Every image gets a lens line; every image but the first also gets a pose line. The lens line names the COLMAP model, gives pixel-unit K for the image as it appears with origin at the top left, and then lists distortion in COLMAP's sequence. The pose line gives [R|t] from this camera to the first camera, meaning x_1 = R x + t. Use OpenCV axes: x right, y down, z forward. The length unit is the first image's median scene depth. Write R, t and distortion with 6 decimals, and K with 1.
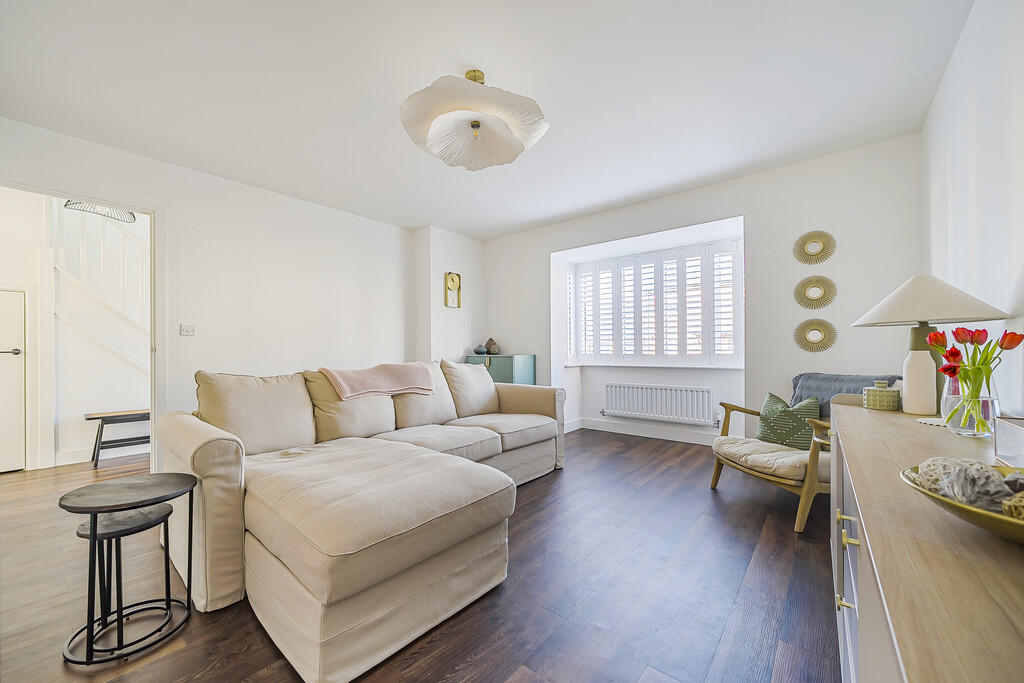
lens RADIAL K [[383.7, 0, 471.8], [0, 383.7, 348.6], [0, 0, 1]] dist [0.000256, 0.000063]
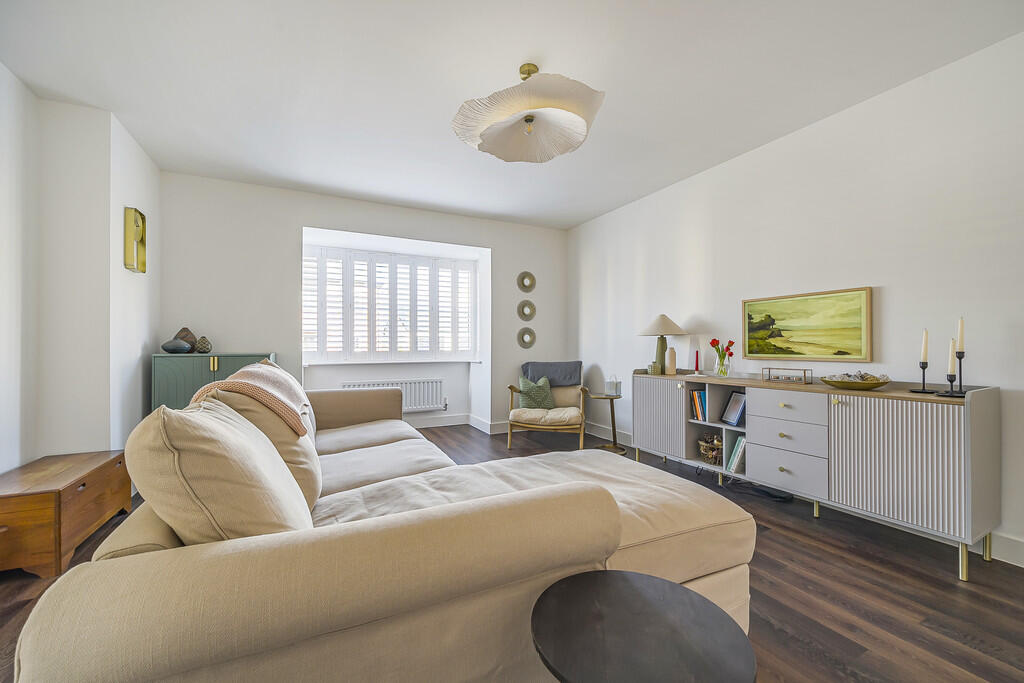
lens RADIAL K [[400.5, 0, 512.0], [0, 400.5, 341.5], [0, 0, 1]] dist [-0.000014, 0.000260]
pose [[0.375041, 0.015921, 0.926871, -0.524490], [-0.005774, 0.999873, -0.014839, 0.003889], [-0.926990, 0.000214, 0.375086, 0.357351]]
